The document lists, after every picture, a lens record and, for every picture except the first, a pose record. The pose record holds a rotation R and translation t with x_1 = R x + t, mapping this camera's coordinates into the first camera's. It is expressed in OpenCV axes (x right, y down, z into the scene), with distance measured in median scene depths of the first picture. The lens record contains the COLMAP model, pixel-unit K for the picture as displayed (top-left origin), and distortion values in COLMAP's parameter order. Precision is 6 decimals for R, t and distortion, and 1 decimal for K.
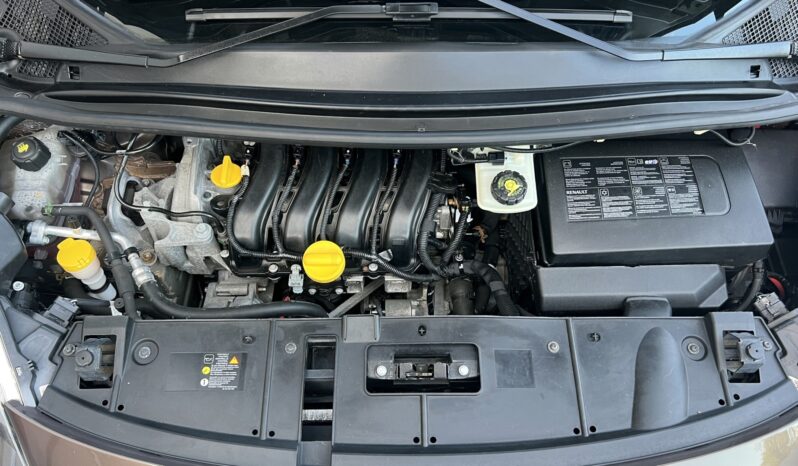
lens RADIAL K [[641.2, 0, 399.0], [0, 641.2, 233.0], [0, 0, 1]] dist [-0.004289, -0.004104]
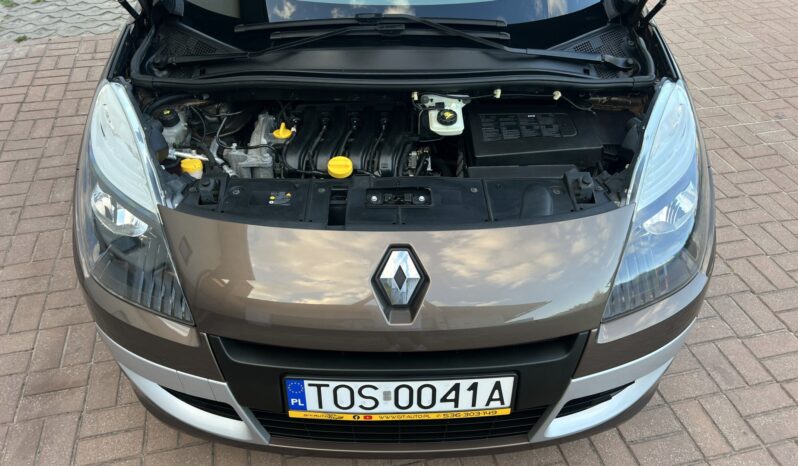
lens RADIAL K [[641.2, 0, 399.0], [0, 641.2, 233.0], [0, 0, 1]] dist [-0.004289, -0.004104]
pose [[0.999940, -0.006820, 0.008561, 0.020607], [0.009423, 0.934318, -0.356316, 0.800248], [-0.005568, 0.356375, 0.934326, -0.501720]]
